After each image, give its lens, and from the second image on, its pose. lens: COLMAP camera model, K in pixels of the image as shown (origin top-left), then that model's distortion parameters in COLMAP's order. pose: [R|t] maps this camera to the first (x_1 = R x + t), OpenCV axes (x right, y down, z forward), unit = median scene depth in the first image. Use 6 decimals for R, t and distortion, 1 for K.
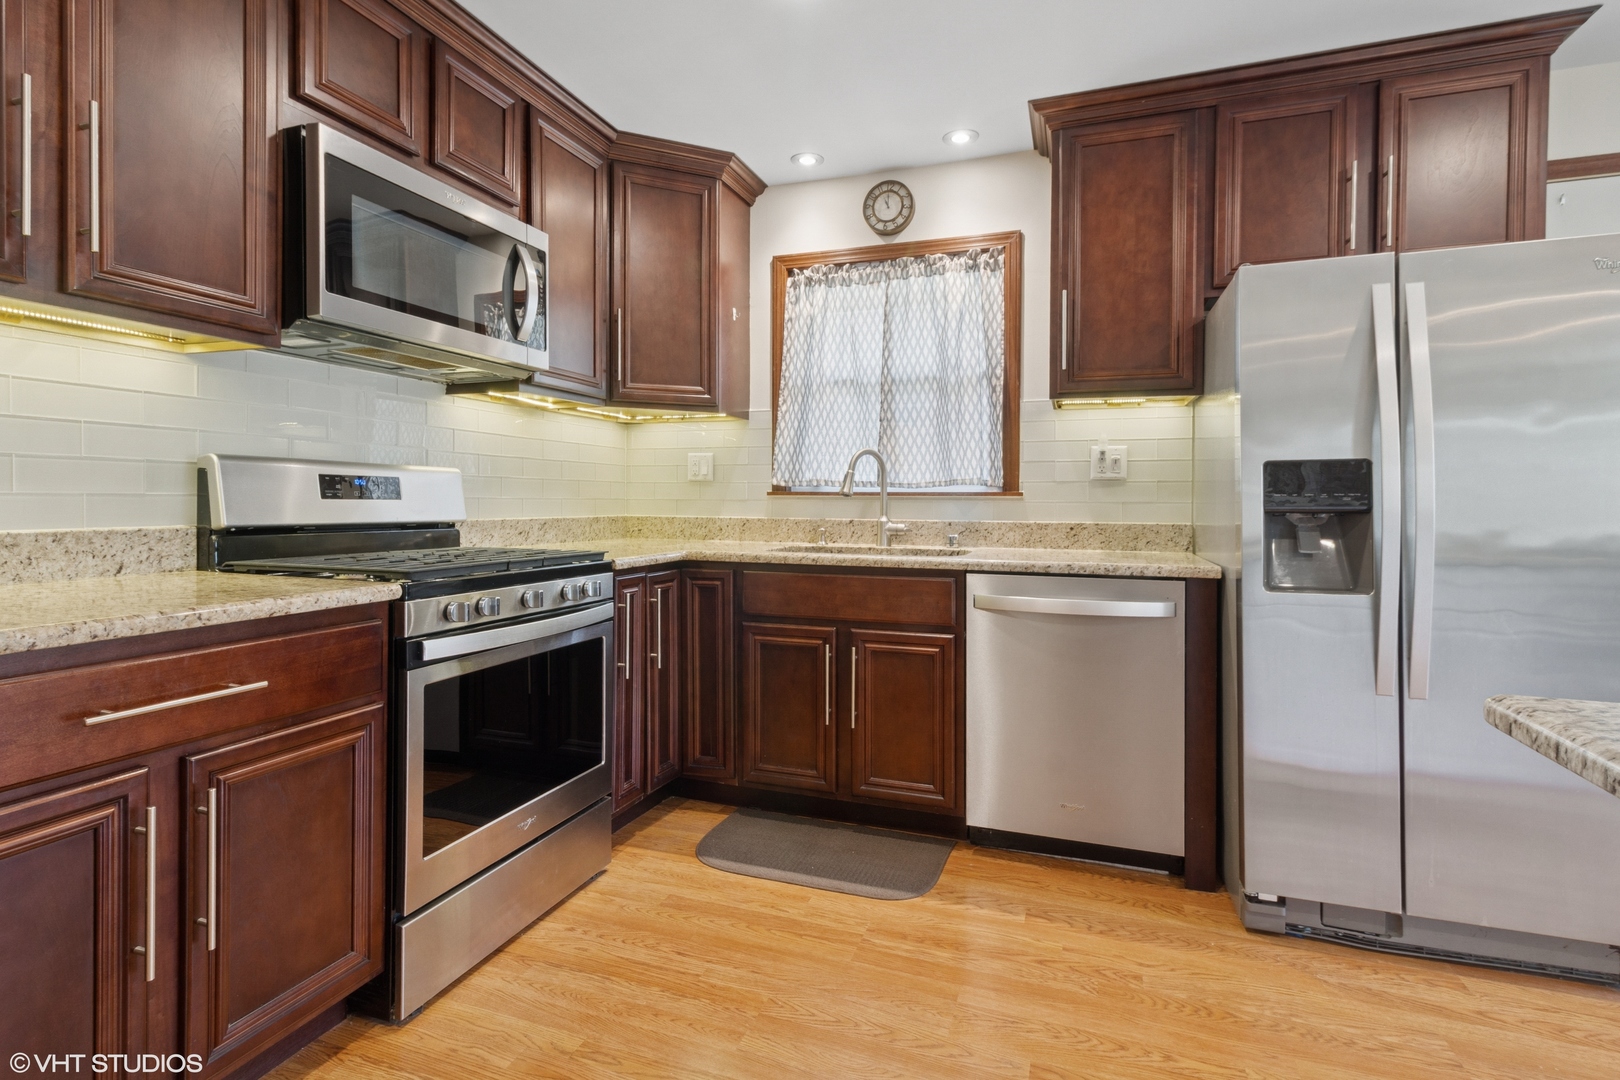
lens RADIAL K [[792.1, 0, 812.4], [0, 792.1, 506.8], [0, 0, 1]] dist [0.006408, 0.000696]
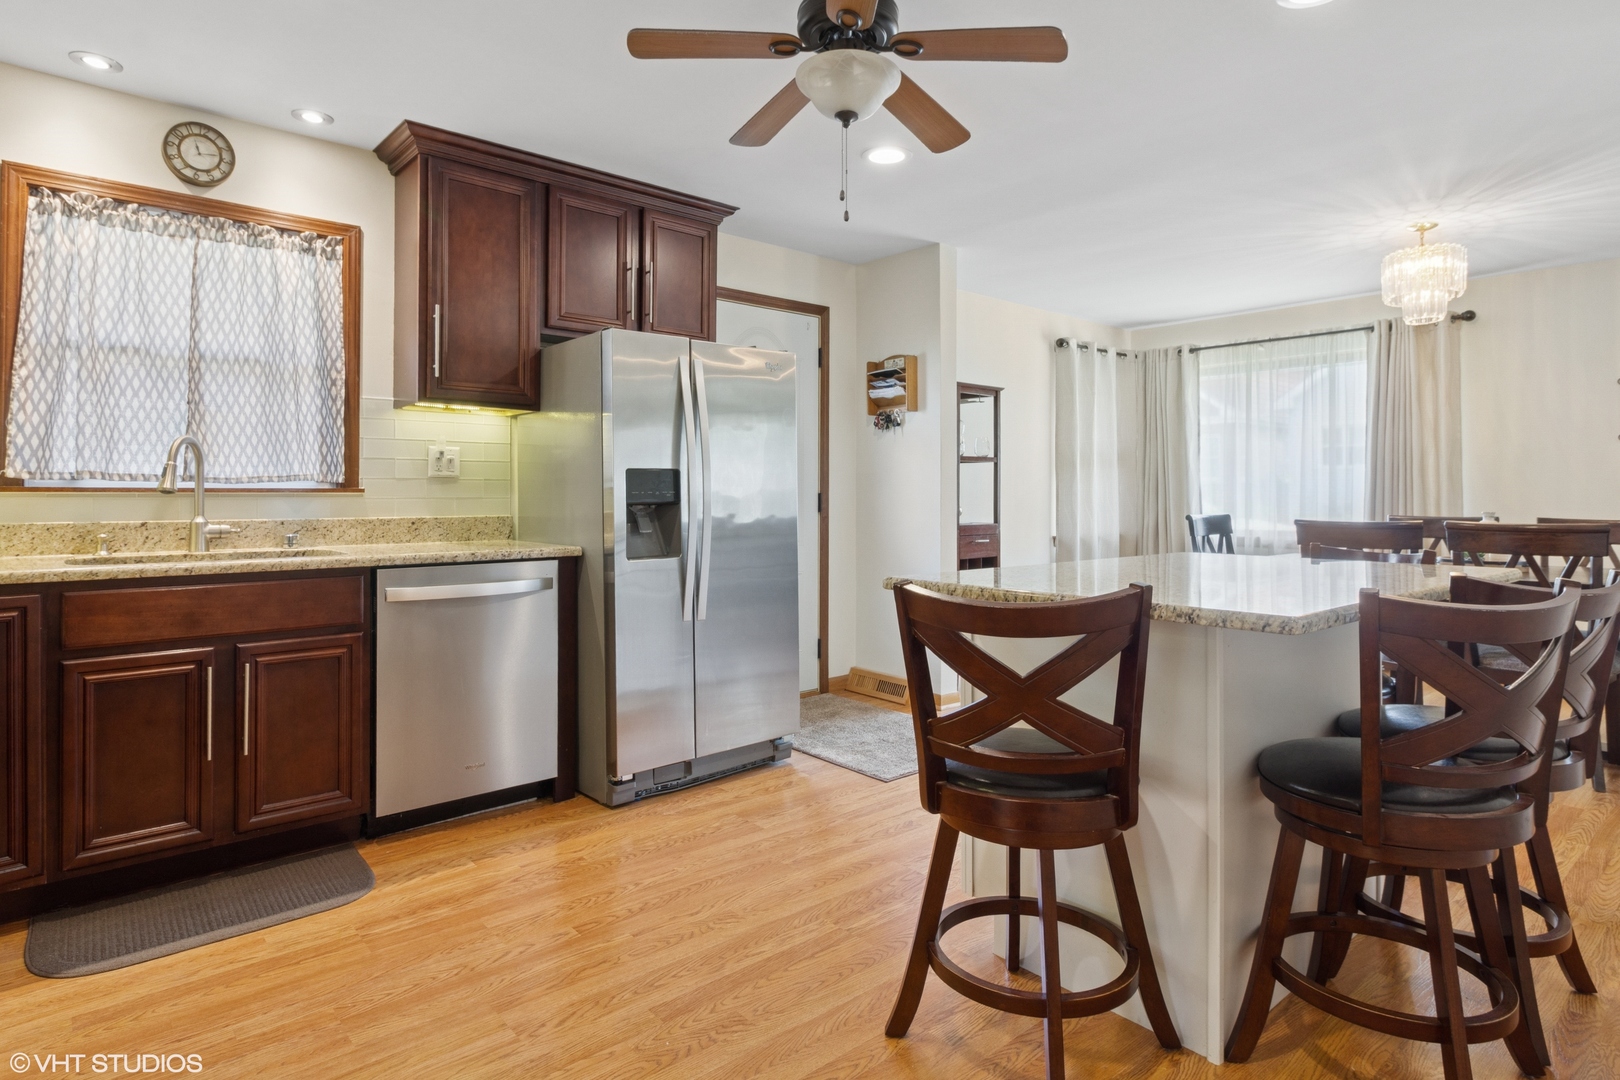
lens RADIAL K [[889.7, 0, 803.2], [0, 889.7, 487.6], [0, 0, 1]] dist [0.000060, 0.000044]
pose [[0.479540, 0.001834, 0.877518, -0.451381], [0.008967, 0.999935, -0.006990, -0.006786], [-0.877474, 0.011221, 0.479492, -0.024973]]
